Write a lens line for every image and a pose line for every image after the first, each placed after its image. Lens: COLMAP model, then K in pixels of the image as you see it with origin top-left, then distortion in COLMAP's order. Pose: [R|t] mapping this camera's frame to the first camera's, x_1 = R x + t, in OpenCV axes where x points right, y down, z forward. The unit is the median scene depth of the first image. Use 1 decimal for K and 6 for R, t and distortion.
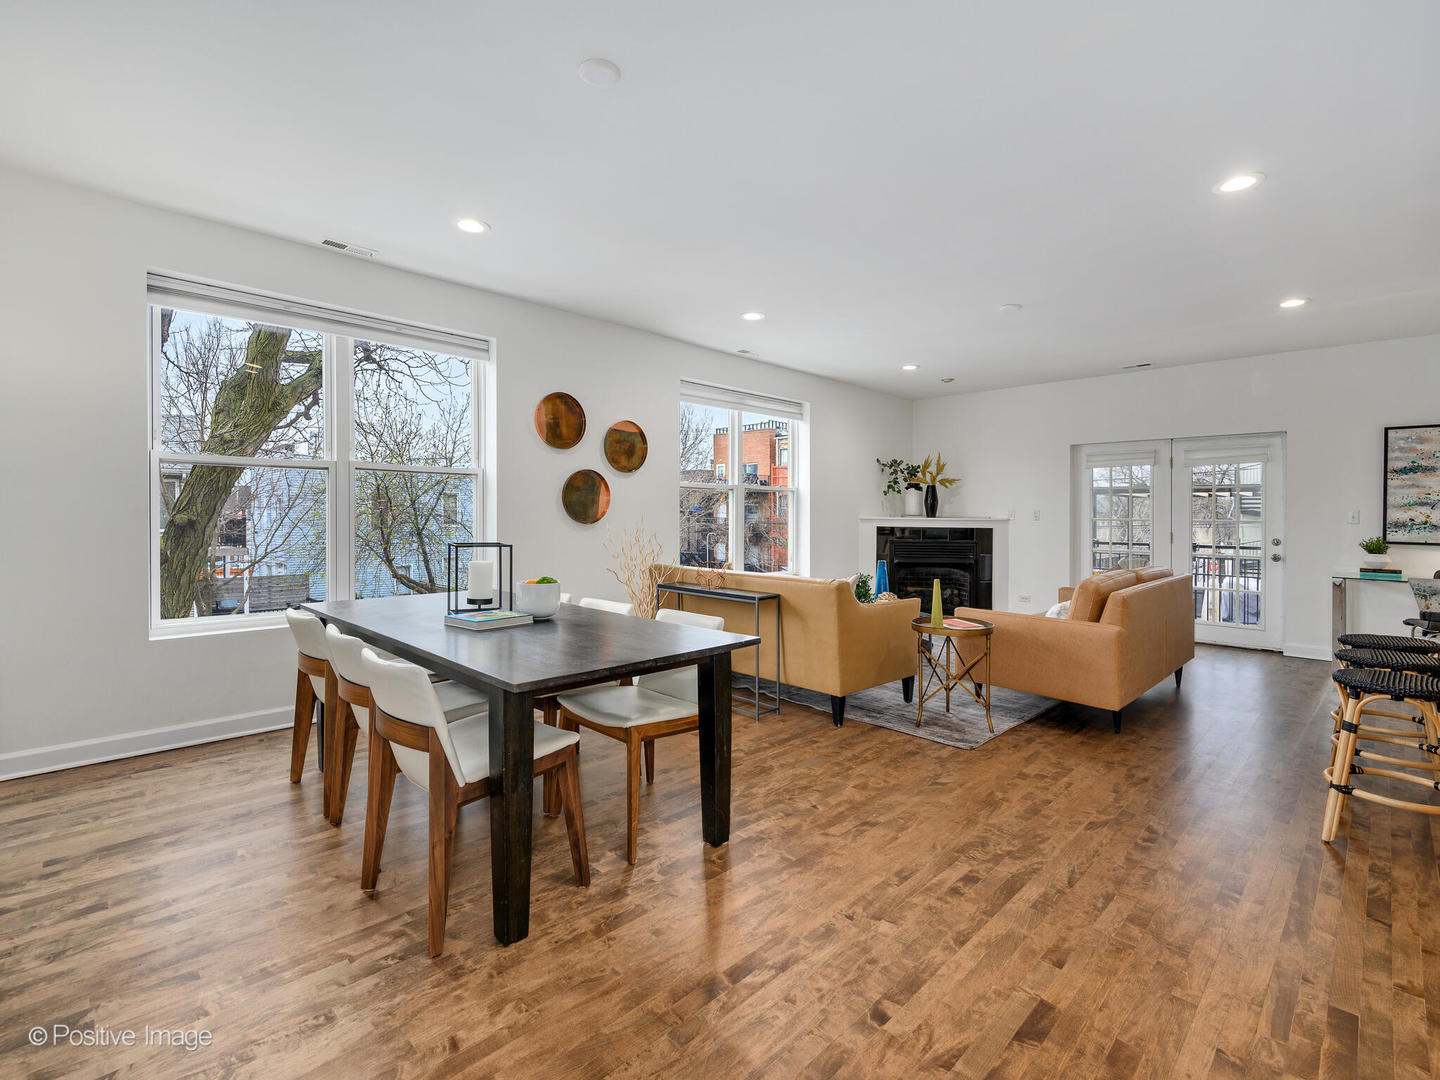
lens RADIAL K [[692.7, 0, 711.1], [0, 692.7, 501.8], [0, 0, 1]] dist [0.012817, 0.000331]
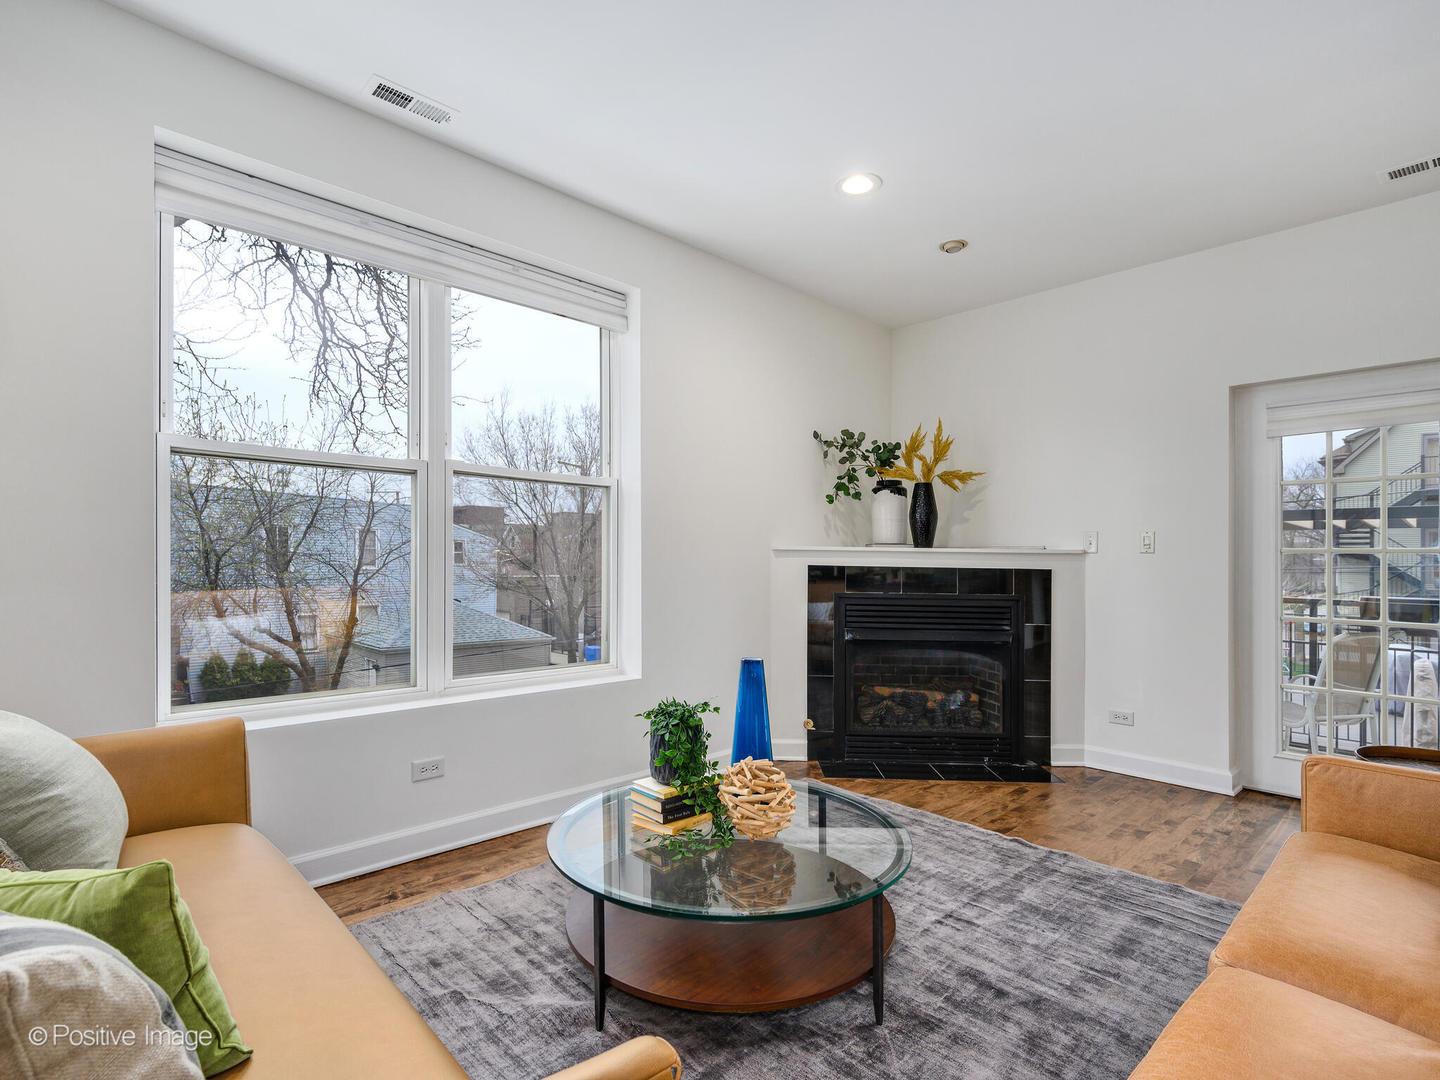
lens RADIAL K [[740.4, 0, 664.1], [0, 740.4, 532.7], [0, 0, 1]] dist [0.002734, 0.002322]
pose [[0.997954, 0.000907, -0.063928, 0.165483], [-0.001794, 0.999903, -0.013827, 0.019454], [0.063909, 0.013913, 0.997859, 0.457418]]
